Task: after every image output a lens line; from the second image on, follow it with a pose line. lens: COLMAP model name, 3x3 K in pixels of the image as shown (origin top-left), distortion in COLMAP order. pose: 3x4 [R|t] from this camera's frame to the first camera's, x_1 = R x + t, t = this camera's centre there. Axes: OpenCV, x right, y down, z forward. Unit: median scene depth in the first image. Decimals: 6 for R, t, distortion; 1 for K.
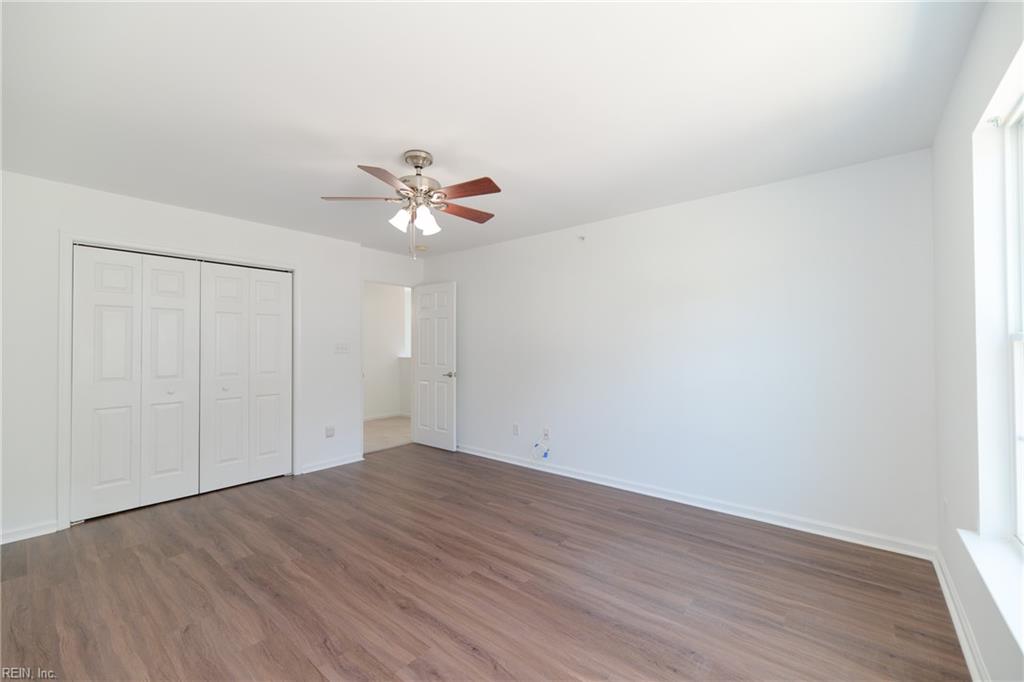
lens RADIAL K [[408.9, 0, 512.0], [0, 408.9, 341.0], [0, 0, 1]] dist [0.001091, -0.000357]
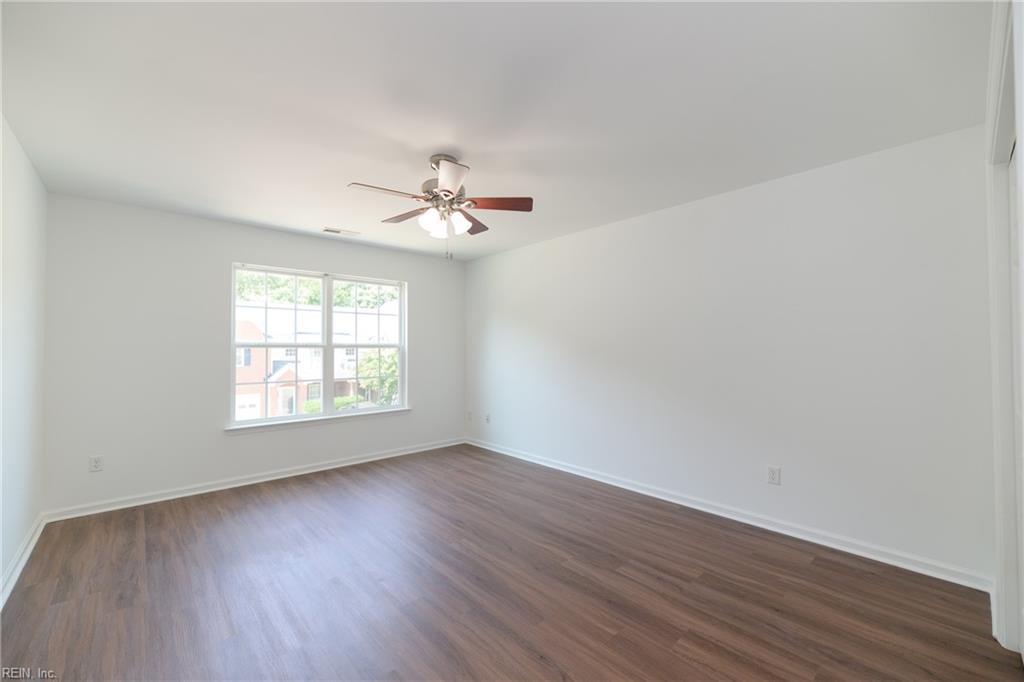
lens RADIAL K [[408.9, 0, 512.0], [0, 408.9, 341.0], [0, 0, 1]] dist [0.001091, -0.000357]
pose [[-0.988811, 0.011663, 0.148718, -0.565083], [0.006872, 0.999442, -0.032684, 0.034624], [-0.149016, -0.031296, -0.988339, 2.042333]]
